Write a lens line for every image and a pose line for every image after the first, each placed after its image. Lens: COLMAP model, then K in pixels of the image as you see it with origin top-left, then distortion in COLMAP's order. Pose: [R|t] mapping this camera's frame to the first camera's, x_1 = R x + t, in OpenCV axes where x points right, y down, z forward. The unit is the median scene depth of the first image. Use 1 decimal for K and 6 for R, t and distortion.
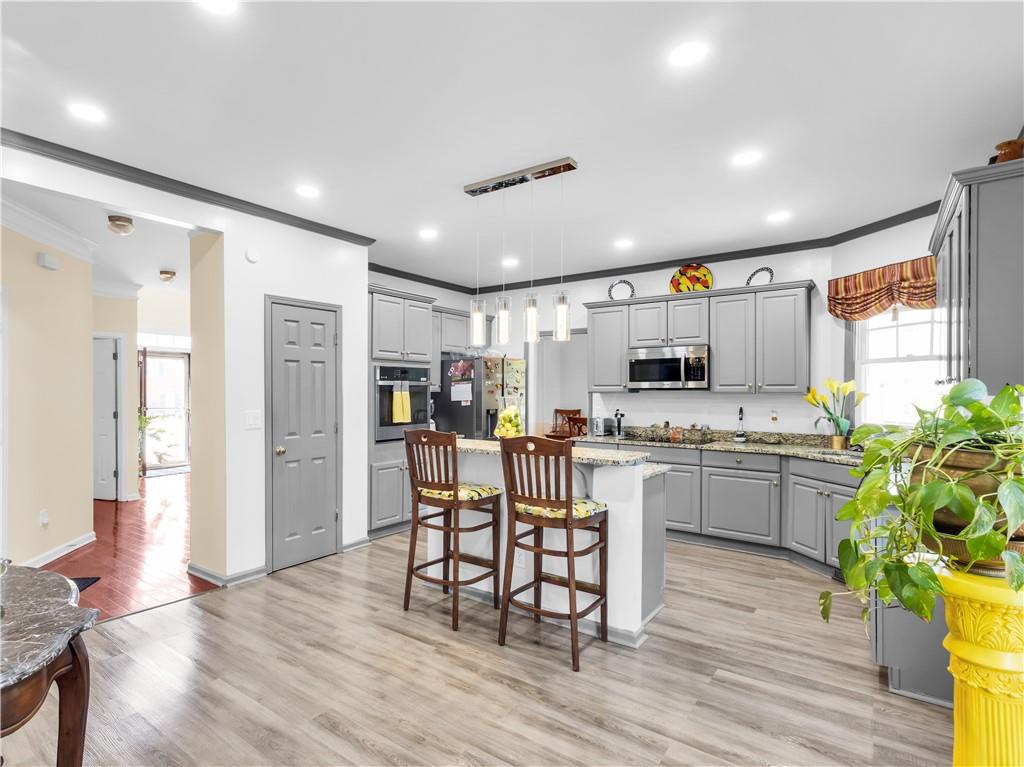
lens RADIAL K [[539.9, 0, 479.8], [0, 539.9, 386.1], [0, 0, 1]] dist [0.003270, 0.000760]
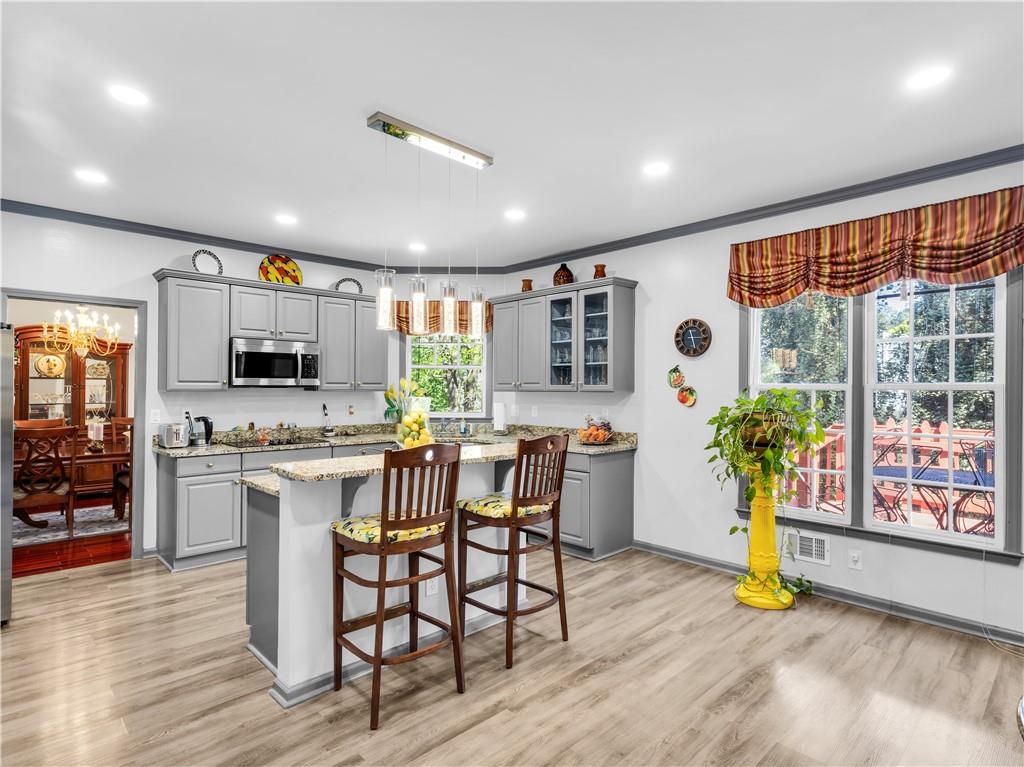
lens RADIAL K [[539.9, 0, 479.8], [0, 539.9, 386.1], [0, 0, 1]] dist [0.003270, 0.000760]
pose [[0.190695, -0.001996, 0.981647, -0.502804], [-0.015243, 0.999871, 0.004994, -0.005692], [-0.981531, -0.015915, 0.190640, 0.501597]]
